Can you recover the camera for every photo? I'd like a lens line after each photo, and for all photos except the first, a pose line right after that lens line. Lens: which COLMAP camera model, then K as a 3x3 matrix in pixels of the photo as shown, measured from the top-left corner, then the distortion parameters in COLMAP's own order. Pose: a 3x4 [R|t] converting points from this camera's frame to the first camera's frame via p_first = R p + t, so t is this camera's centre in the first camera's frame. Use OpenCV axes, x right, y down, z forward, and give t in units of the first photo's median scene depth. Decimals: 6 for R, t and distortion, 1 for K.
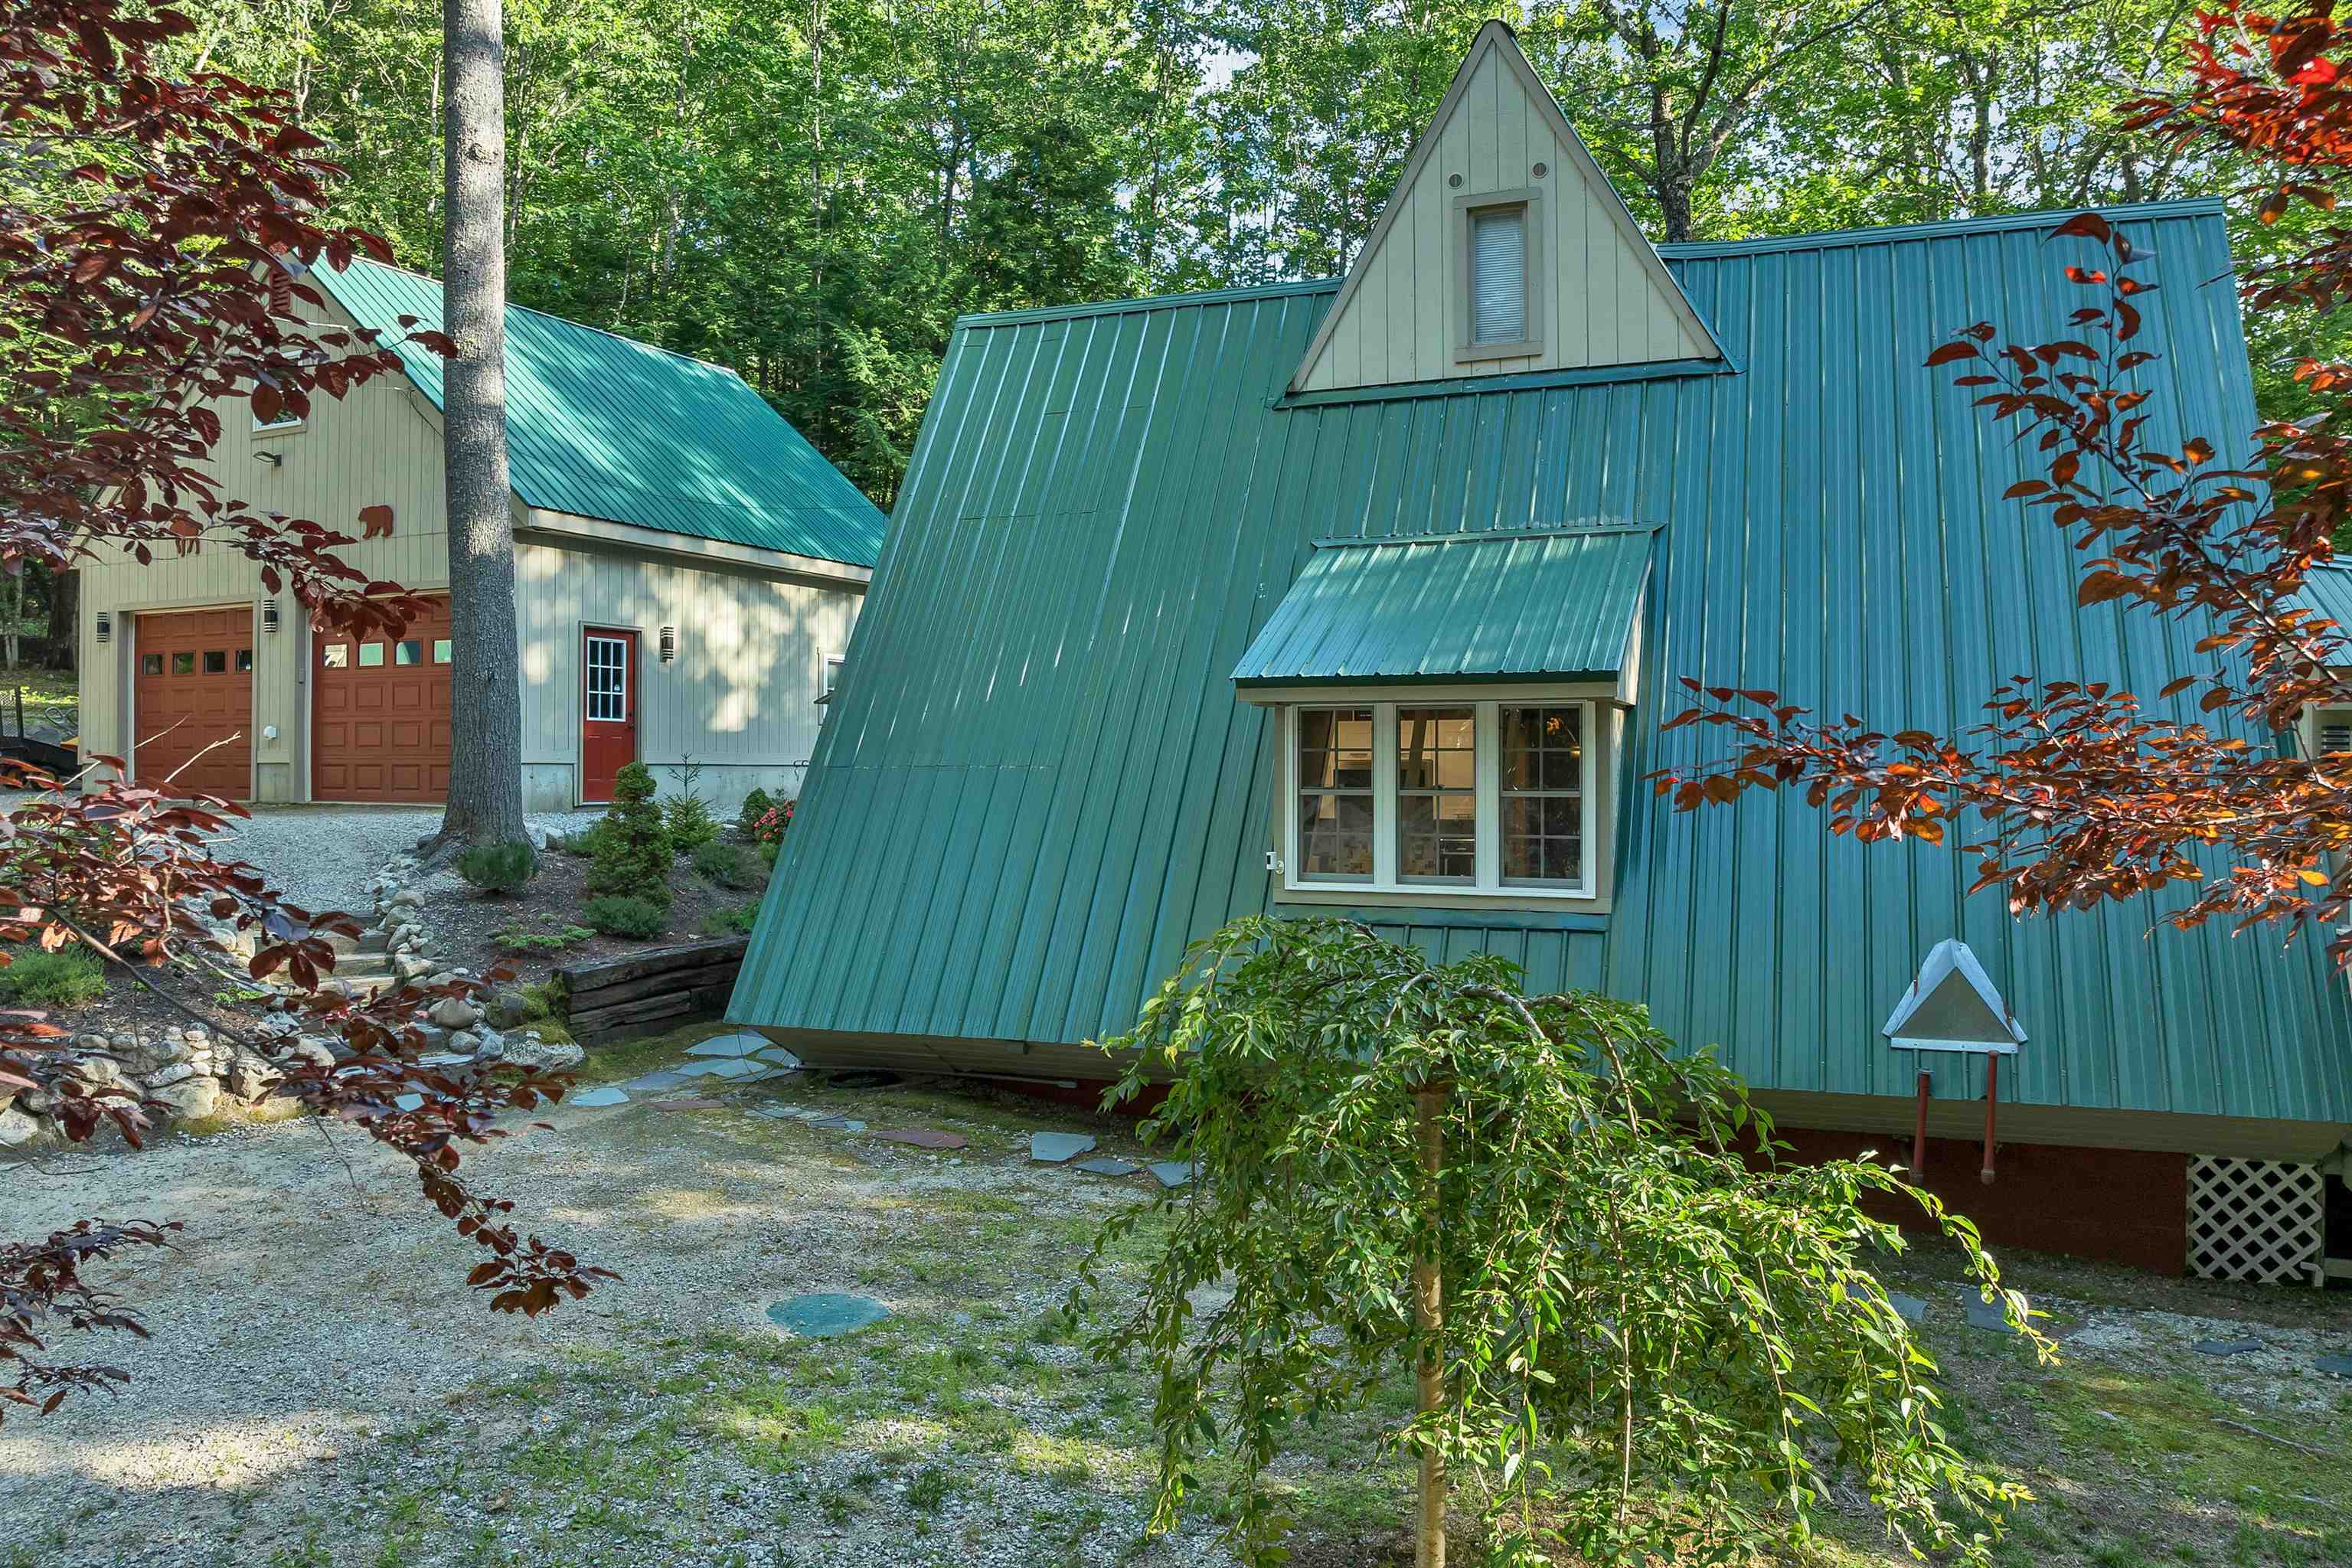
lens RADIAL K [[1704.2, 0, 1183.6], [0, 1704.2, 757.1], [0, 0, 1]] dist [-0.030215, -0.004660]
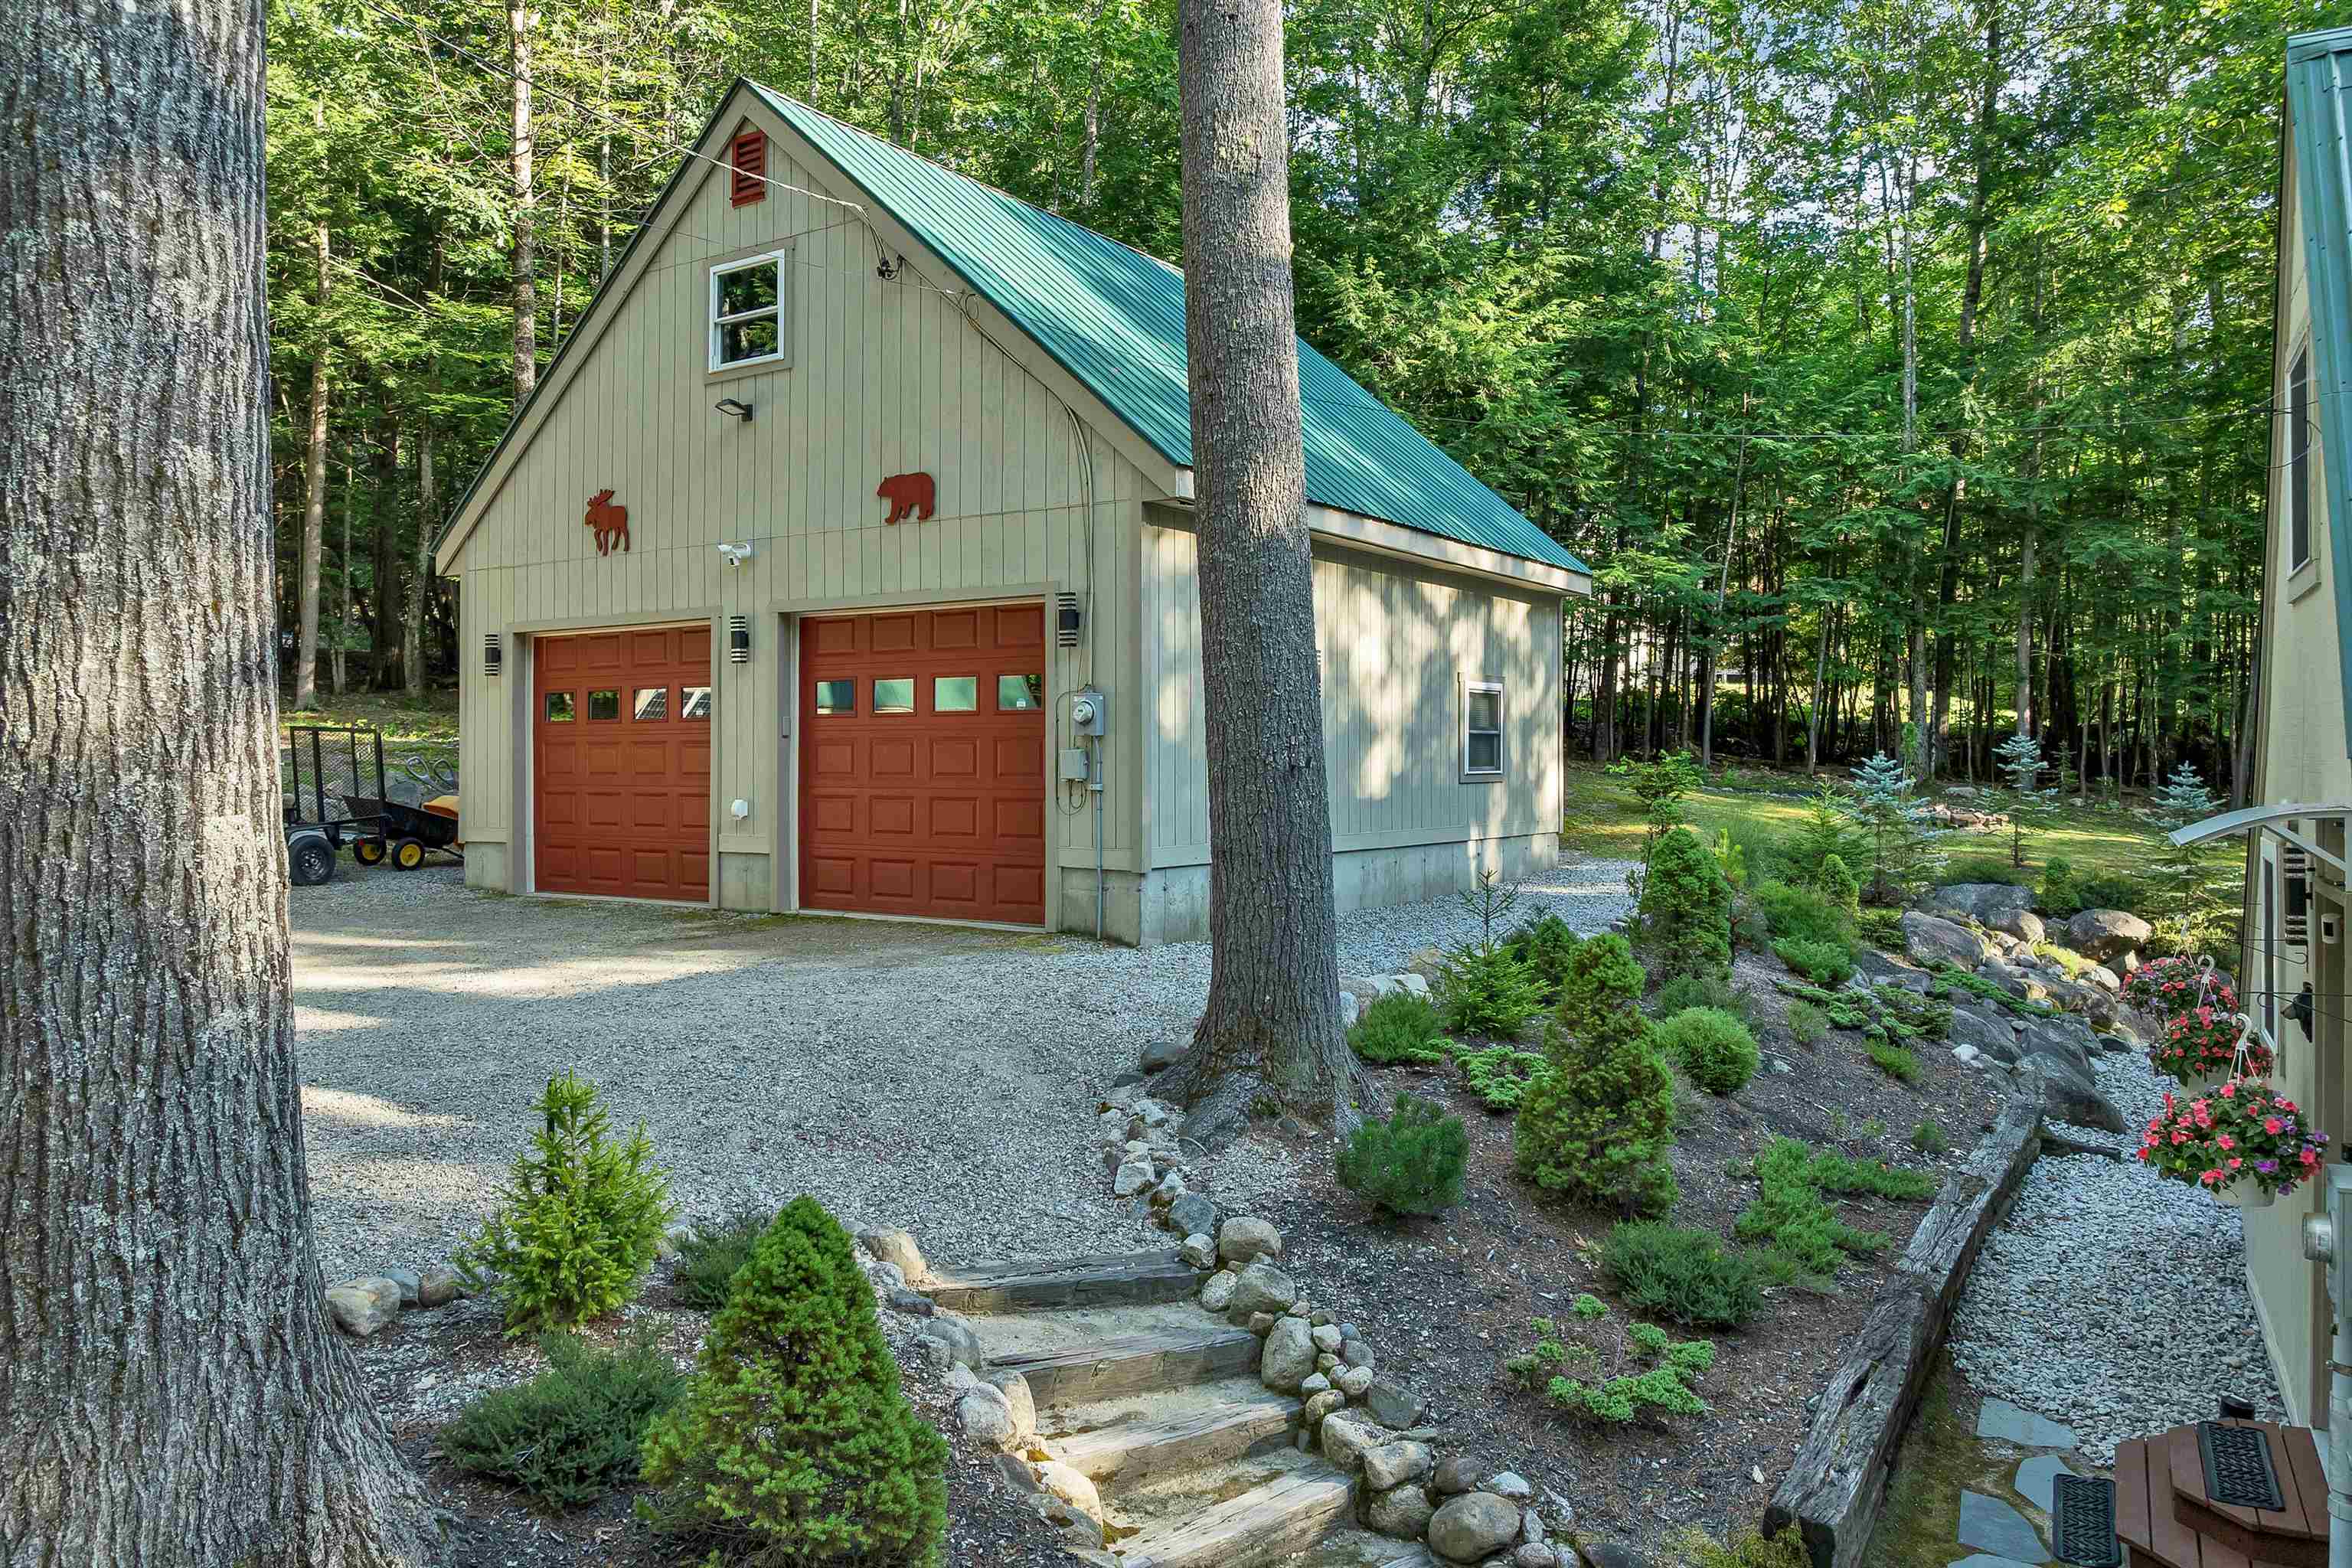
lens RADIAL K [[1704.2, 0, 1183.6], [0, 1704.2, 757.1], [0, 0, 1]] dist [-0.030215, -0.004660]
pose [[0.991920, -0.002066, -0.126845, -0.451604], [0.002421, 0.999994, 0.002645, -0.060937], [0.126839, -0.002931, 0.991919, 0.554173]]
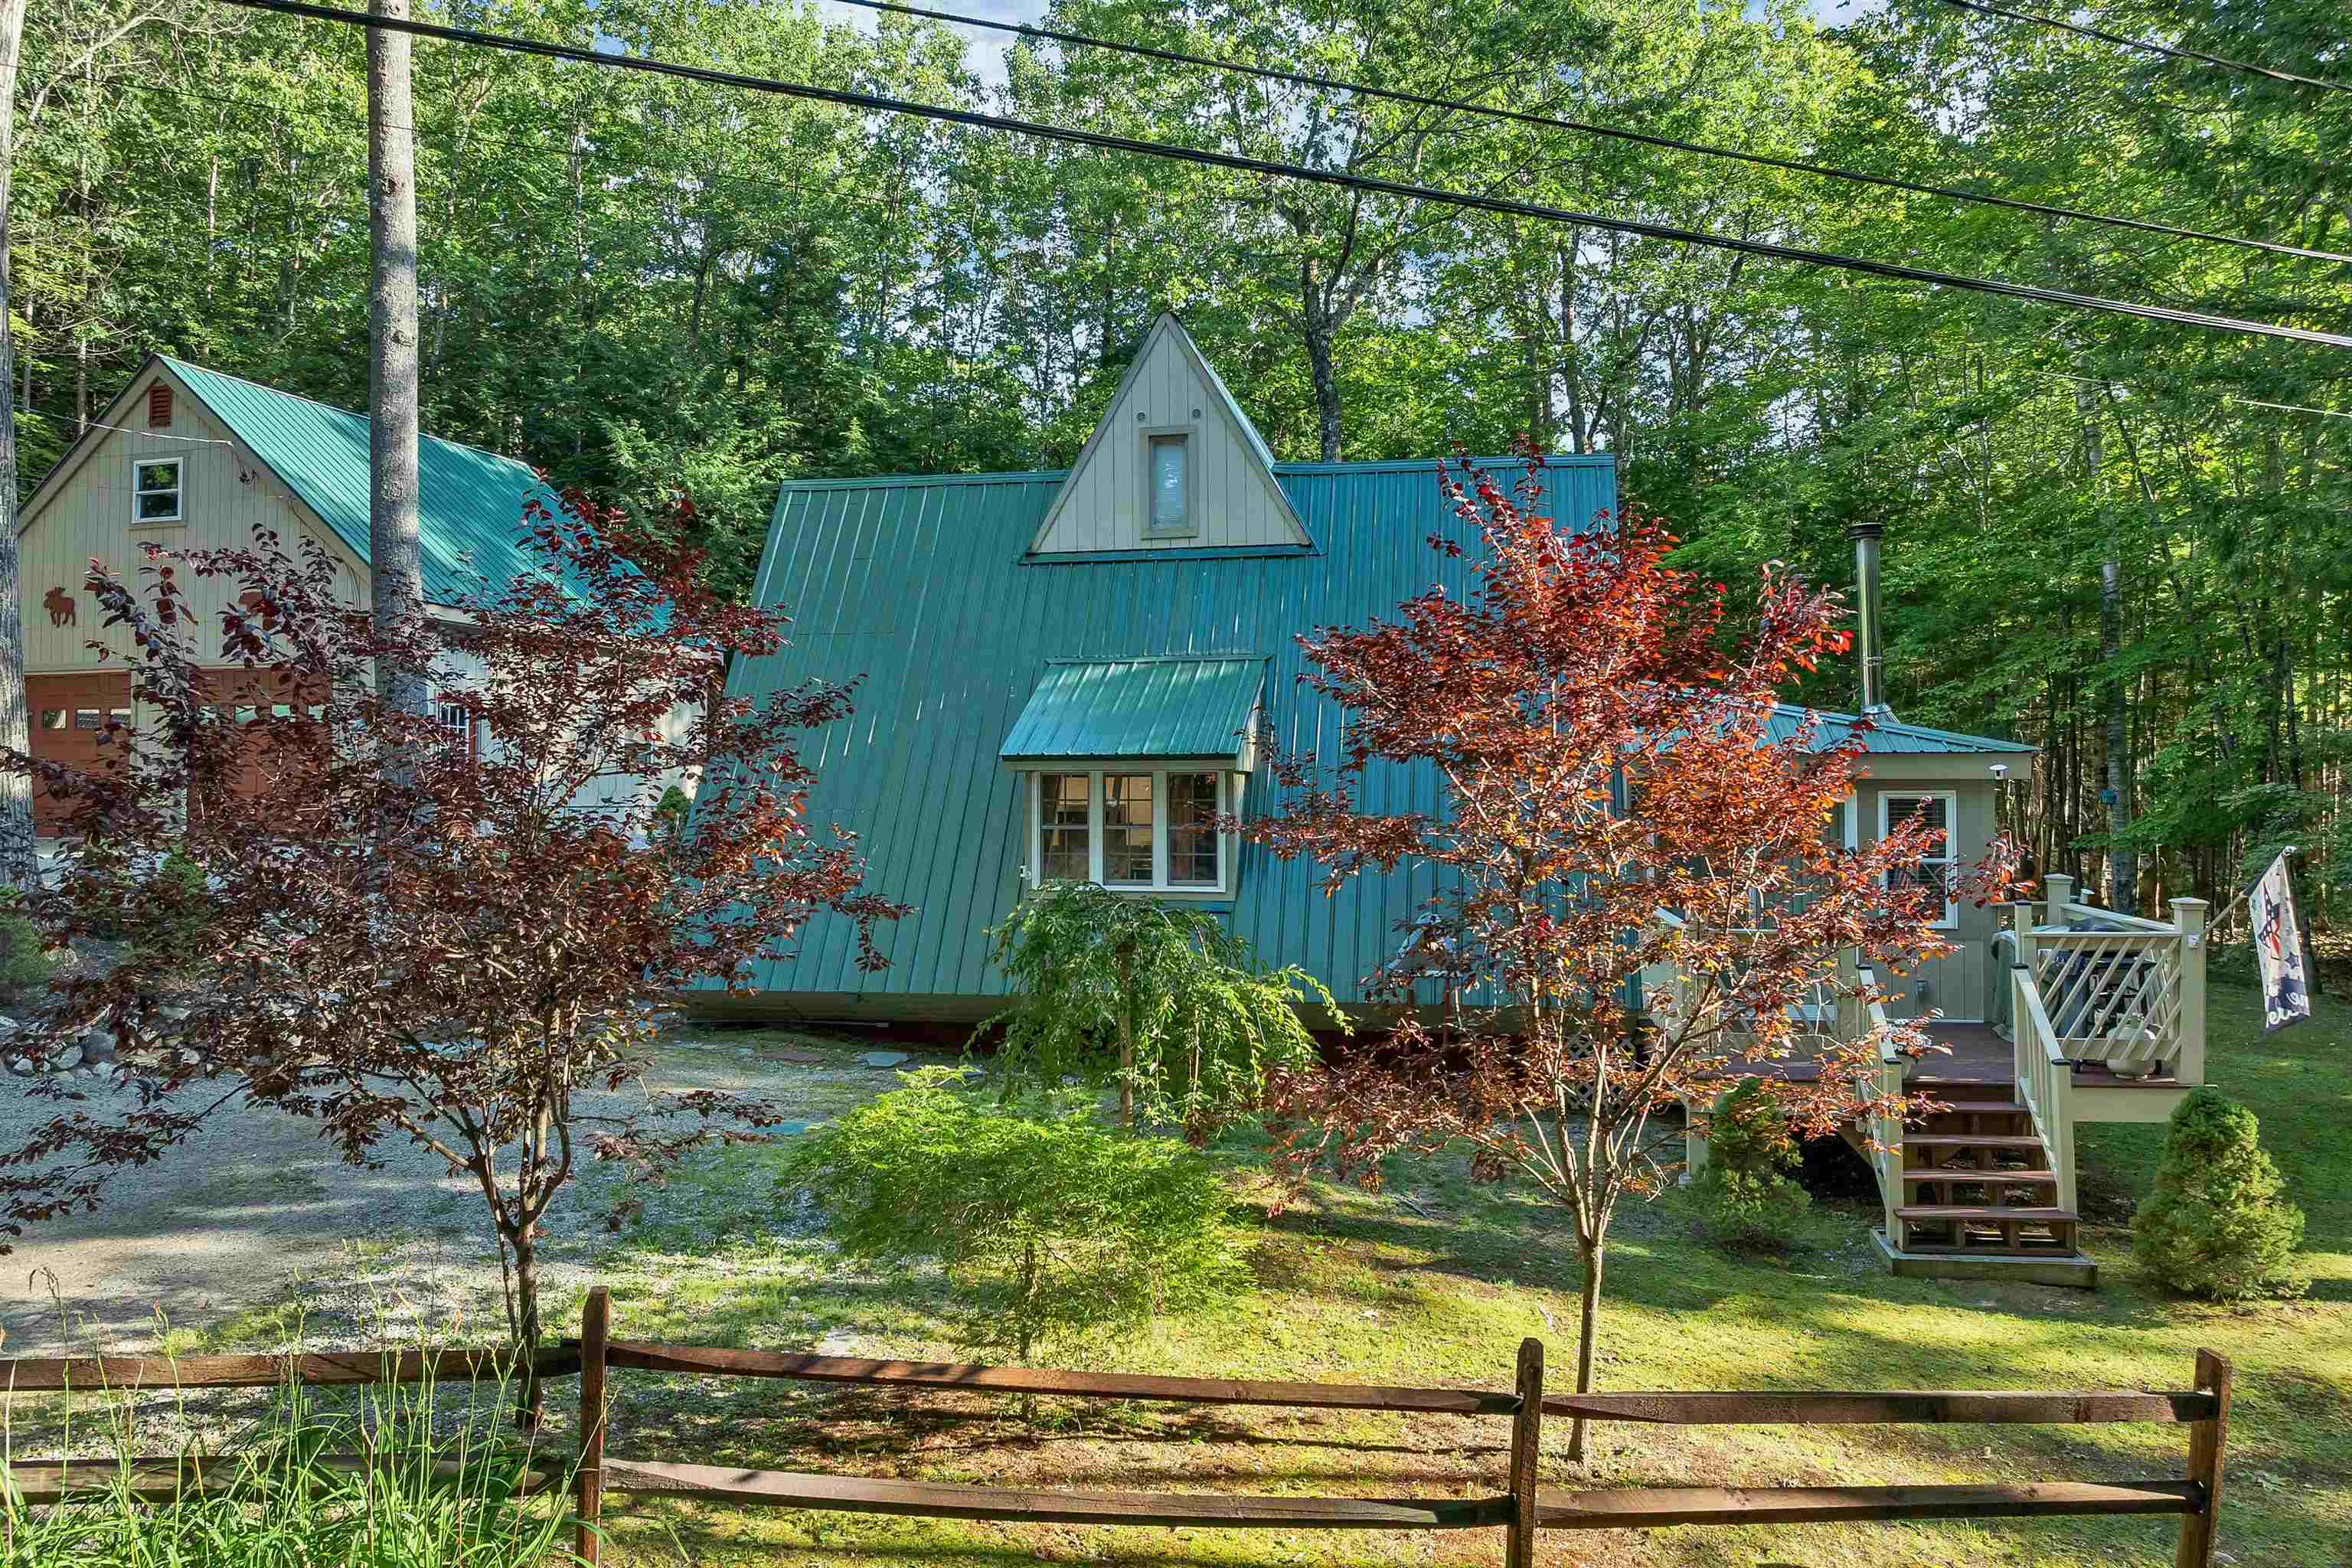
lens RADIAL K [[1704.2, 0, 1183.6], [0, 1704.2, 757.1], [0, 0, 1]] dist [-0.030215, -0.004660]
pose [[0.983868, 0.002209, 0.178882, -0.069054], [0.001421, 0.999796, -0.020162, -0.010016], [-0.178890, 0.020090, 0.983664, -0.465975]]
